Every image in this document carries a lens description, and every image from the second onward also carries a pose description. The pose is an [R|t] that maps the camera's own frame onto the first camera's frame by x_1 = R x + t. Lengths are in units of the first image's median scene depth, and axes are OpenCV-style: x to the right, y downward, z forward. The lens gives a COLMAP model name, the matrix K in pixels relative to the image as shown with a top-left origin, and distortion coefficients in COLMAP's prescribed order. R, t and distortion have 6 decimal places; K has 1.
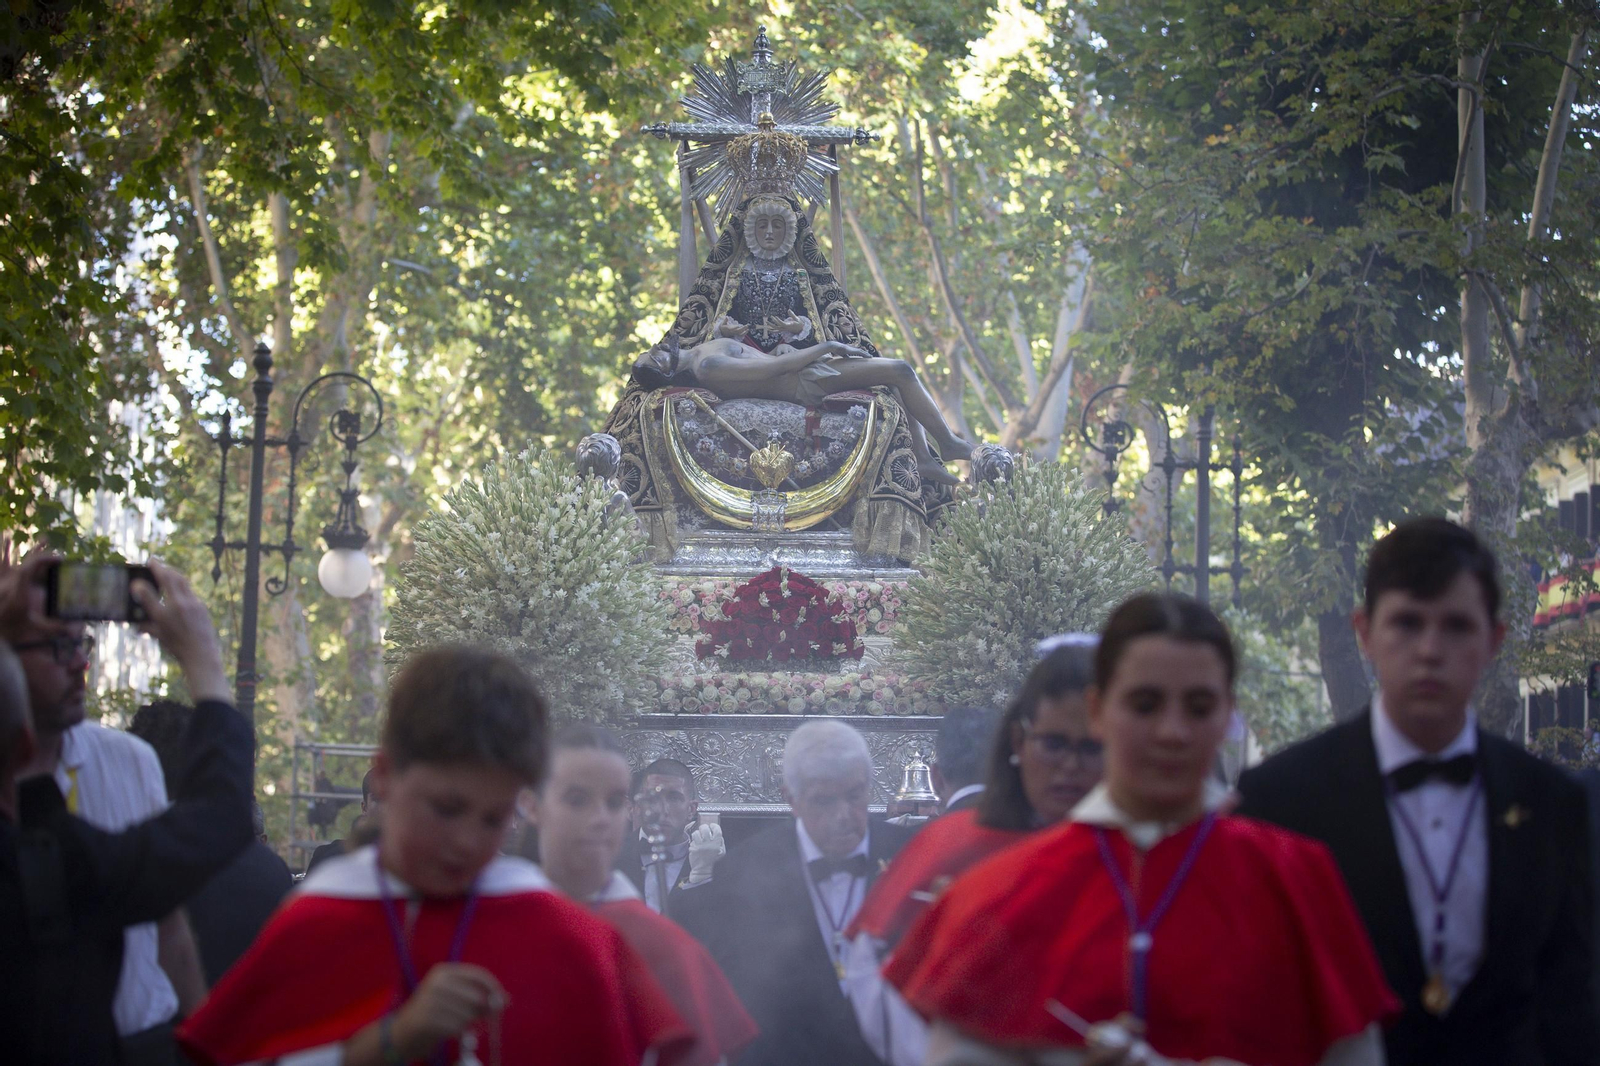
lens RADIAL K [[2911.4, 0, 805.2], [0, 2911.4, 529.1], [0, 0, 1]] dist [-0.076995, 0.000000]
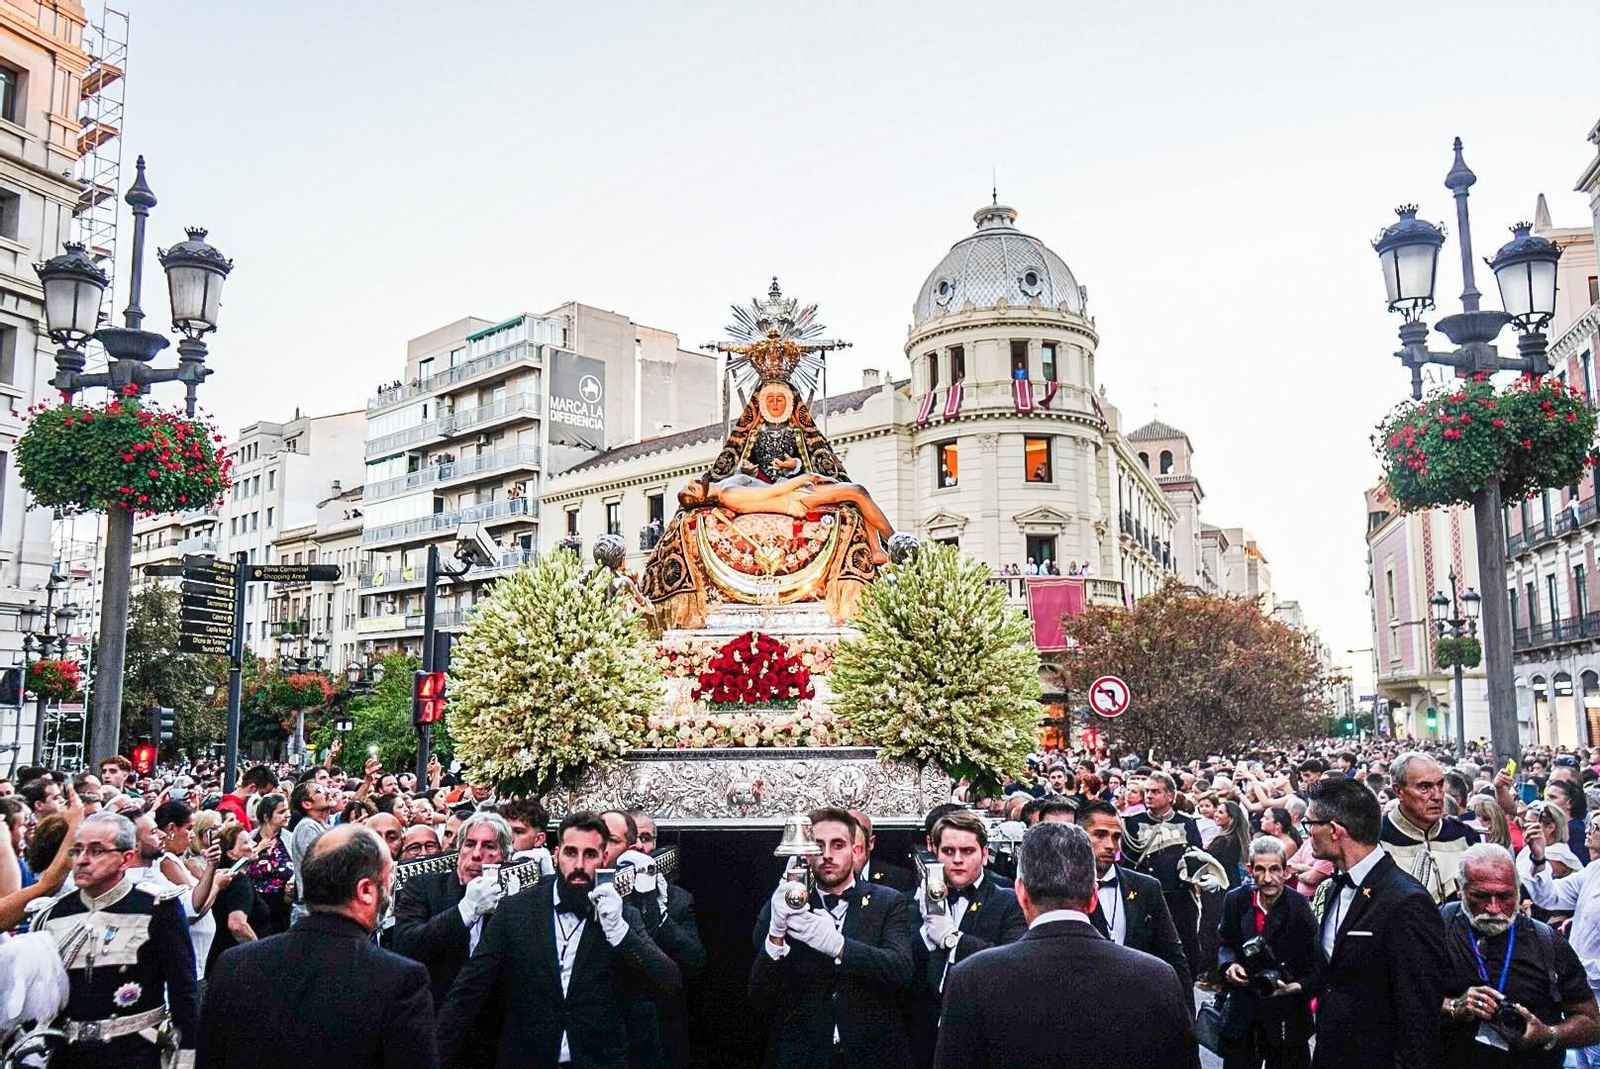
lens RADIAL K [[1226.7, 0, 773.1], [0, 1226.7, 483.5], [0, 0, 1]] dist [0.000103, 0.007768]
pose [[0.991186, -0.042691, -0.125410, 0.077286], [0.030822, 0.994990, -0.095103, -0.000732], [0.128842, 0.090400, 0.987536, 0.440720]]
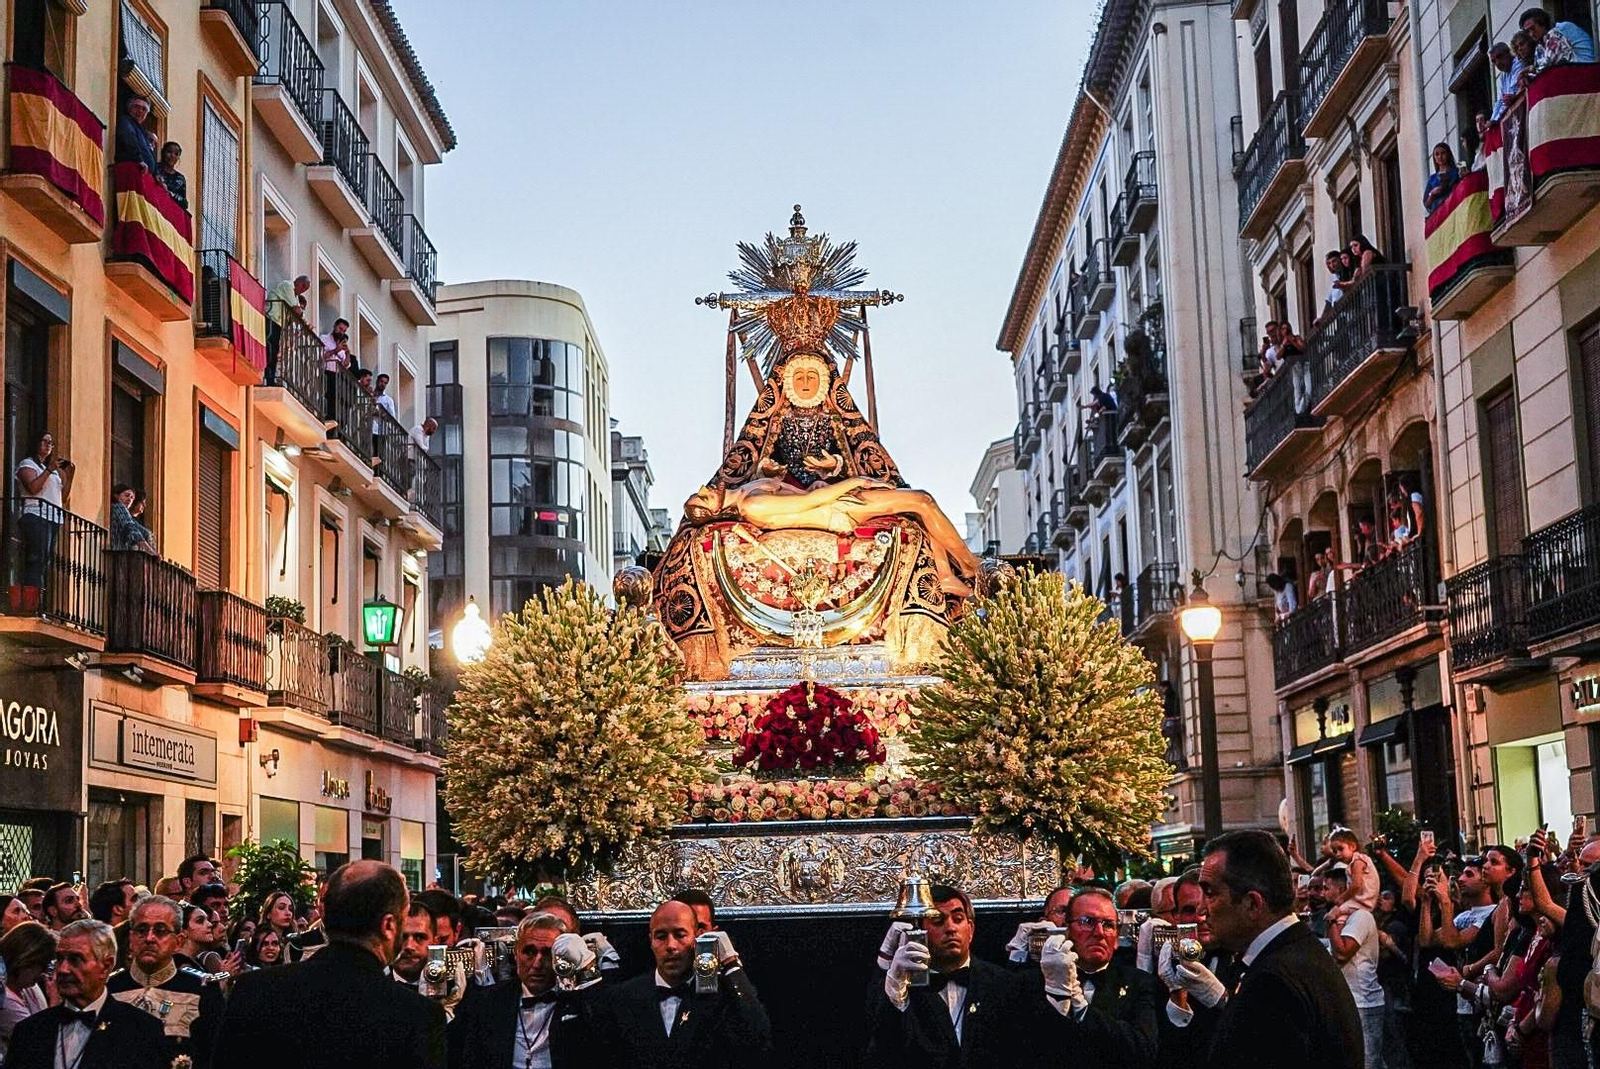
lens RADIAL K [[2095.3, 0, 769.3], [0, 2095.3, 542.6], [0, 0, 1]] dist [0.031025, 0.000000]
pose [[0.995347, -0.048436, -0.083296, 0.046412], [0.044764, 0.997965, -0.045408, -0.003947], [0.085326, 0.041469, 0.995490, 0.218580]]
